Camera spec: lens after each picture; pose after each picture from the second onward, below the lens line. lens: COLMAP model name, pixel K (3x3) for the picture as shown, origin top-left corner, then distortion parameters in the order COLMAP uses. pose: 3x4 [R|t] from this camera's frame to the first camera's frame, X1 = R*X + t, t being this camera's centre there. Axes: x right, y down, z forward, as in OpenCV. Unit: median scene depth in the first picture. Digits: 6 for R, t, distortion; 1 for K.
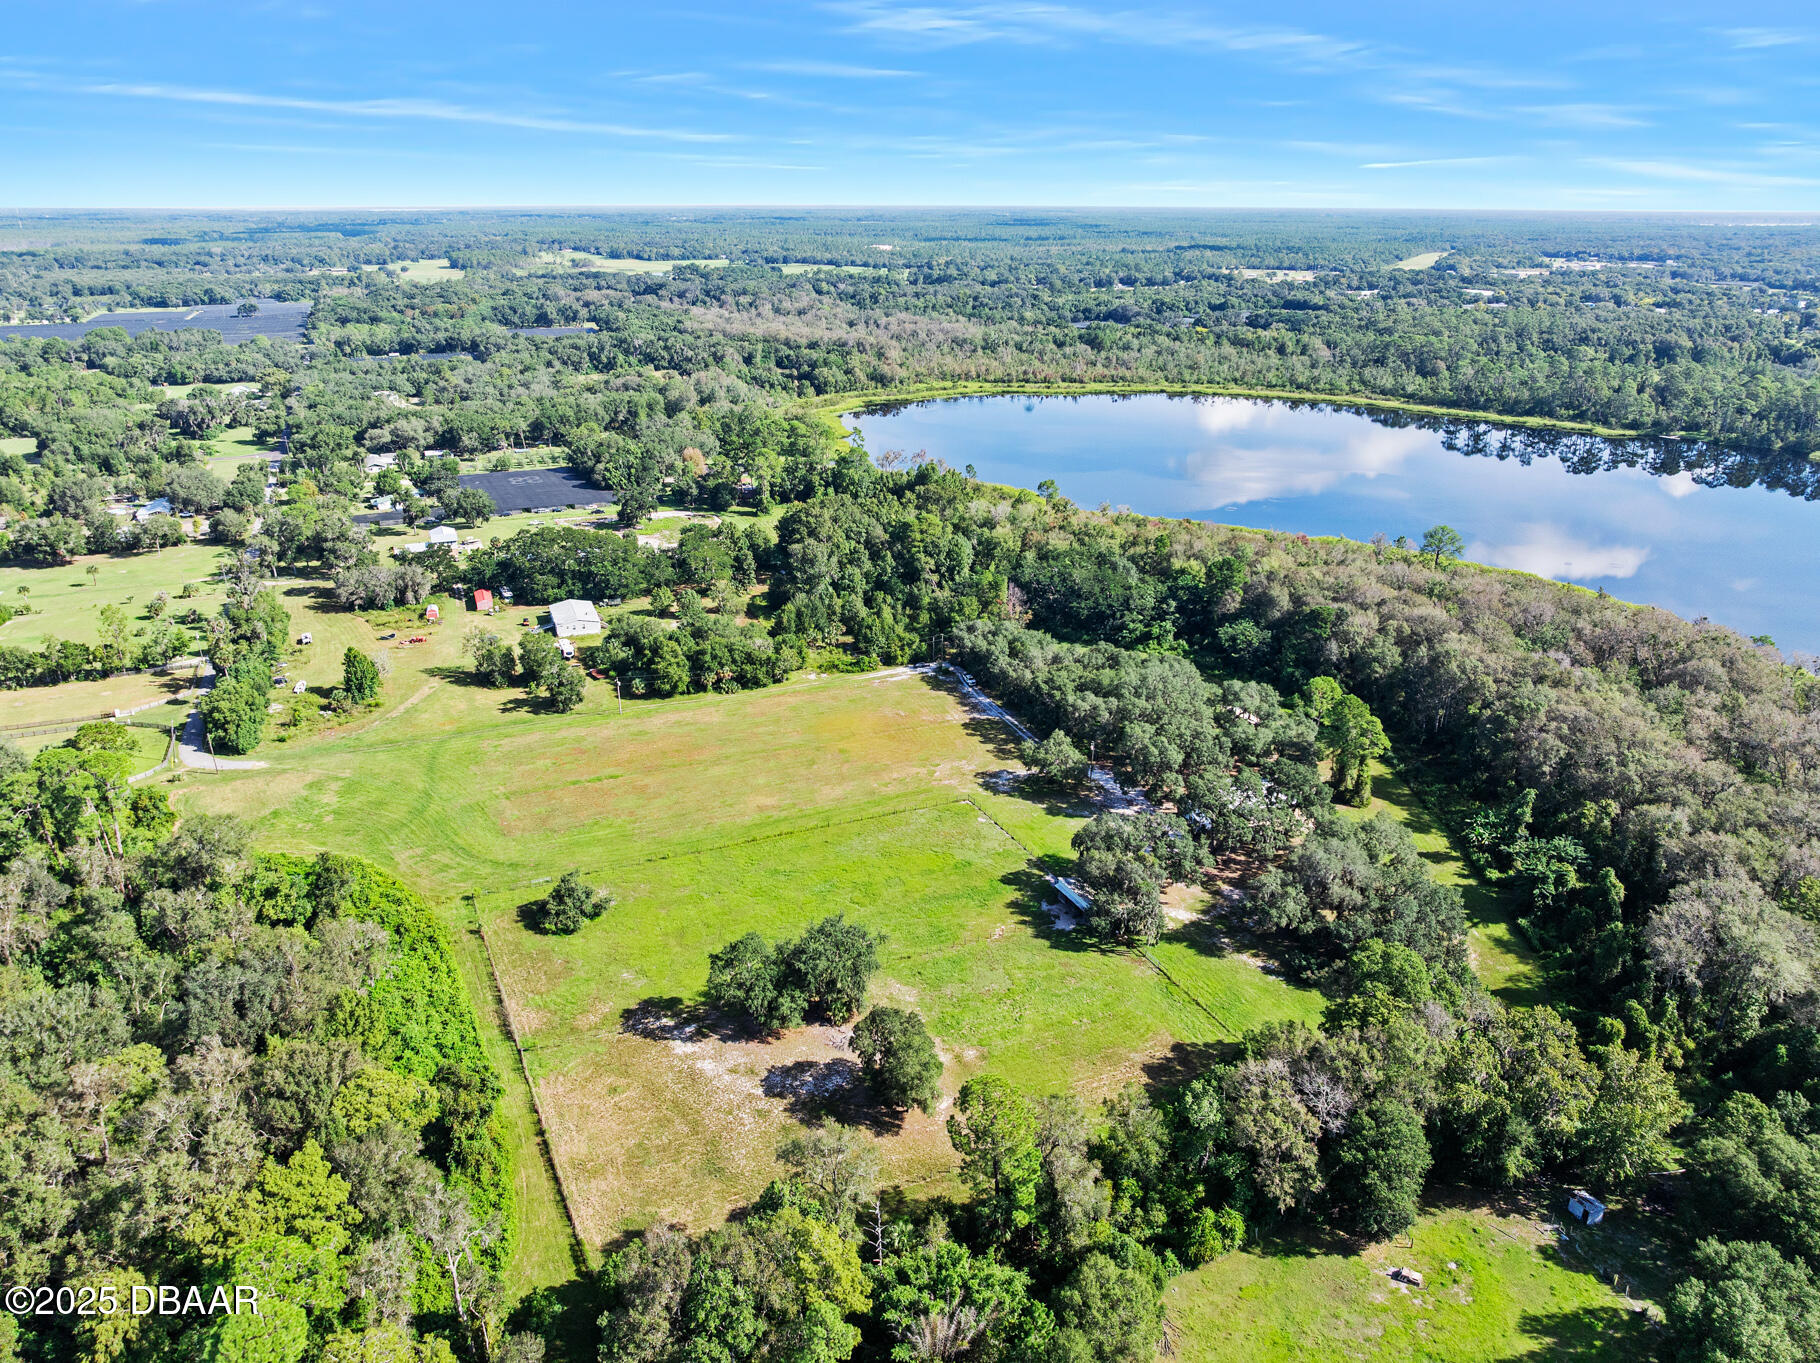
lens RADIAL K [[1278.3, 0, 903.8], [0, 1278.3, 671.9], [0, 0, 1]] dist [-0.005760, -0.054360]
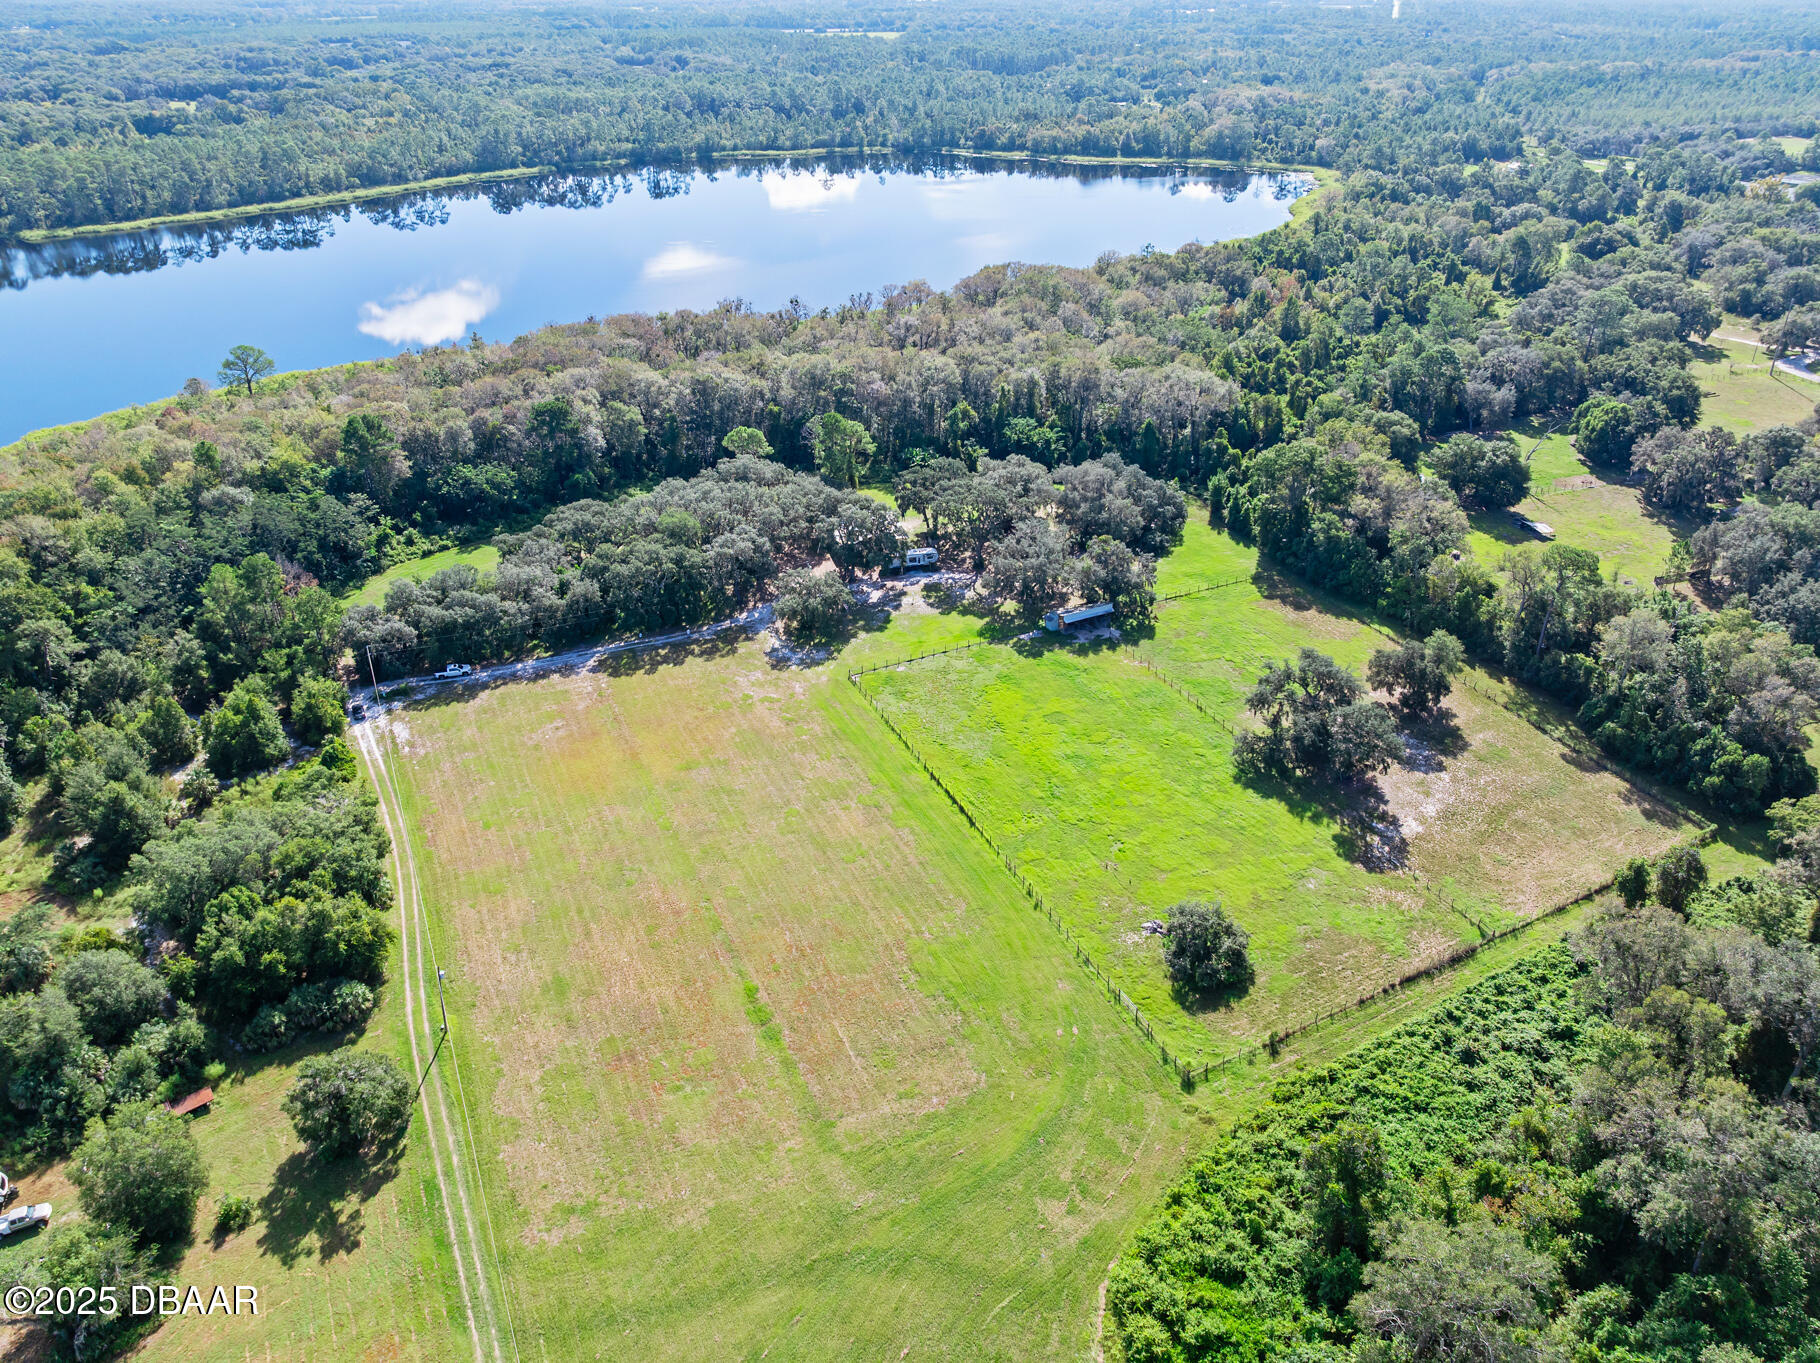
lens RADIAL K [[1299.4, 0, 913.8], [0, 1299.4, 674.6], [0, 0, 1]] dist [-0.061233, 0.035811]
pose [[-0.061897, -0.481111, 0.874472, -0.534447], [0.346894, 0.811160, 0.470833, -0.218527], [-0.935860, 0.332492, 0.116686, 0.673287]]
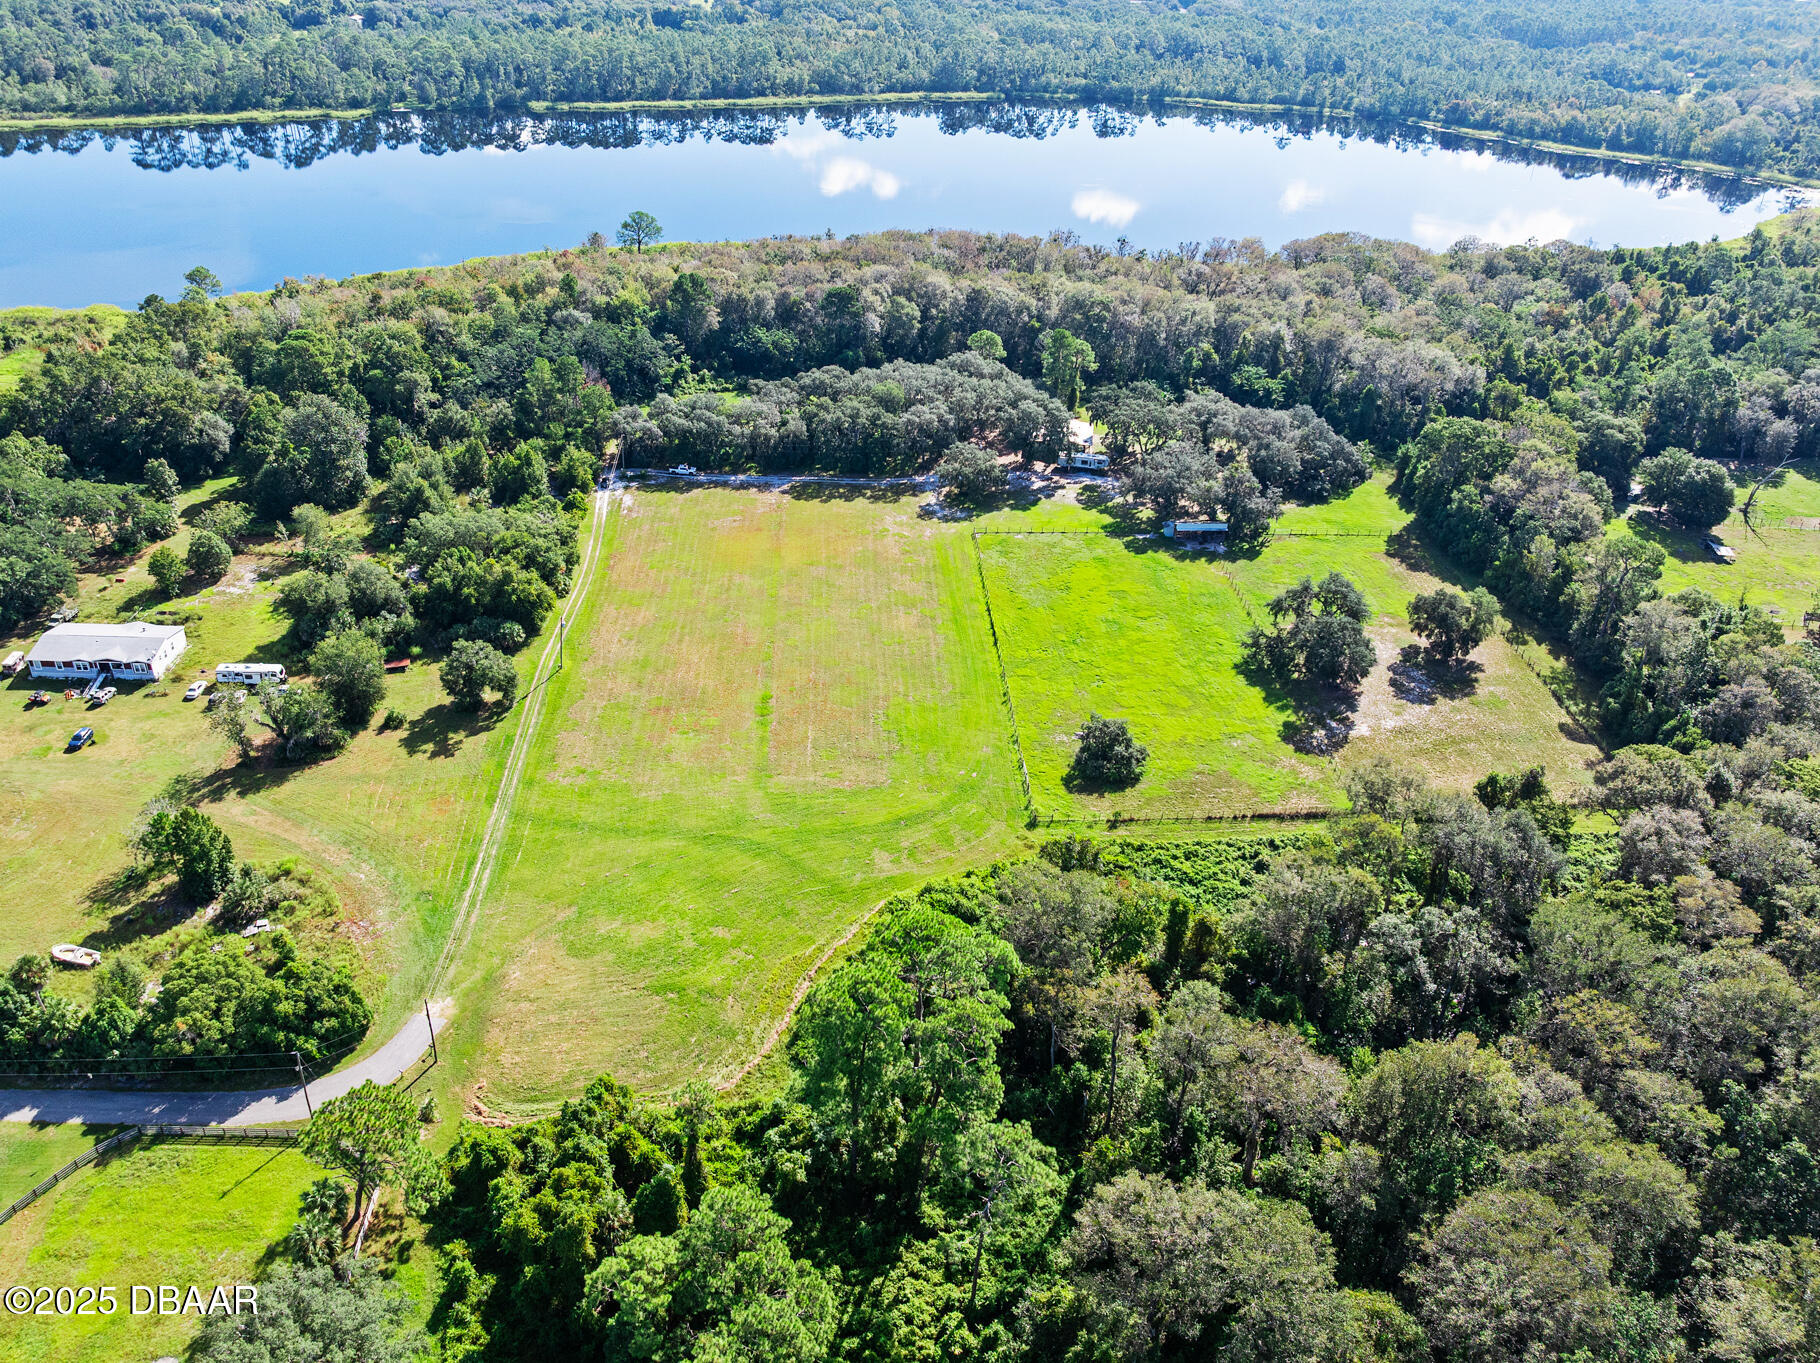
lens RADIAL K [[1431.6, 0, 905.3], [0, 1431.6, 684.0], [0, 0, 1]] dist [-0.043516, 0.005783]
pose [[0.319763, -0.458285, 0.829293, -0.730768], [0.288449, 0.880785, 0.375519, -0.177212], [-0.902523, 0.119131, 0.413835, 0.472676]]
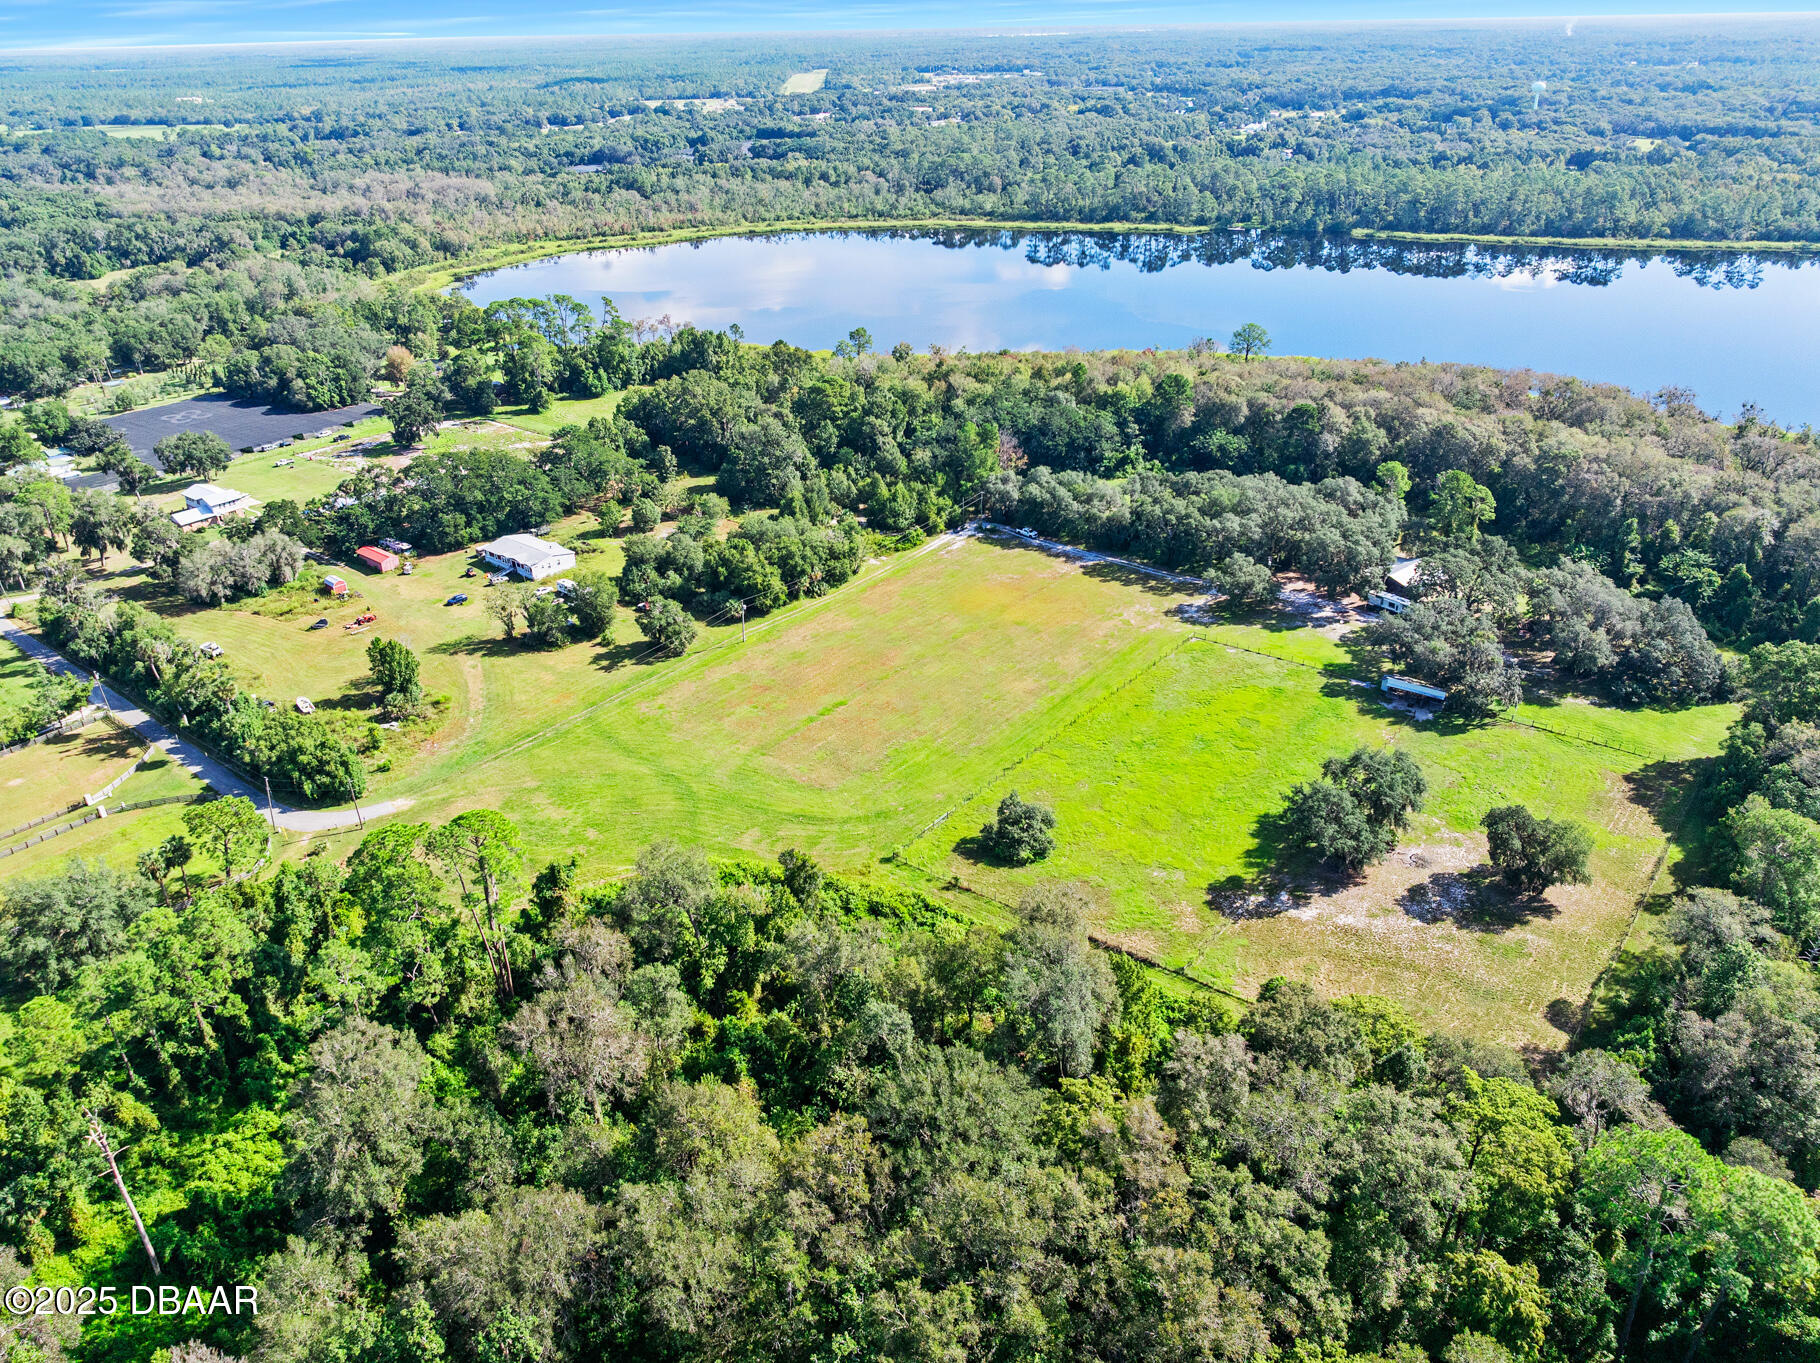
lens RADIAL K [[1332.7, 0, 903.4], [0, 1332.7, 677.0], [0, 0, 1]] dist [-0.031307, -0.004326]
pose [[0.872566, -0.232231, 0.429764, -0.473113], [0.186936, 0.971545, 0.145448, -0.049944], [-0.451312, -0.046575, 0.891150, 0.132603]]
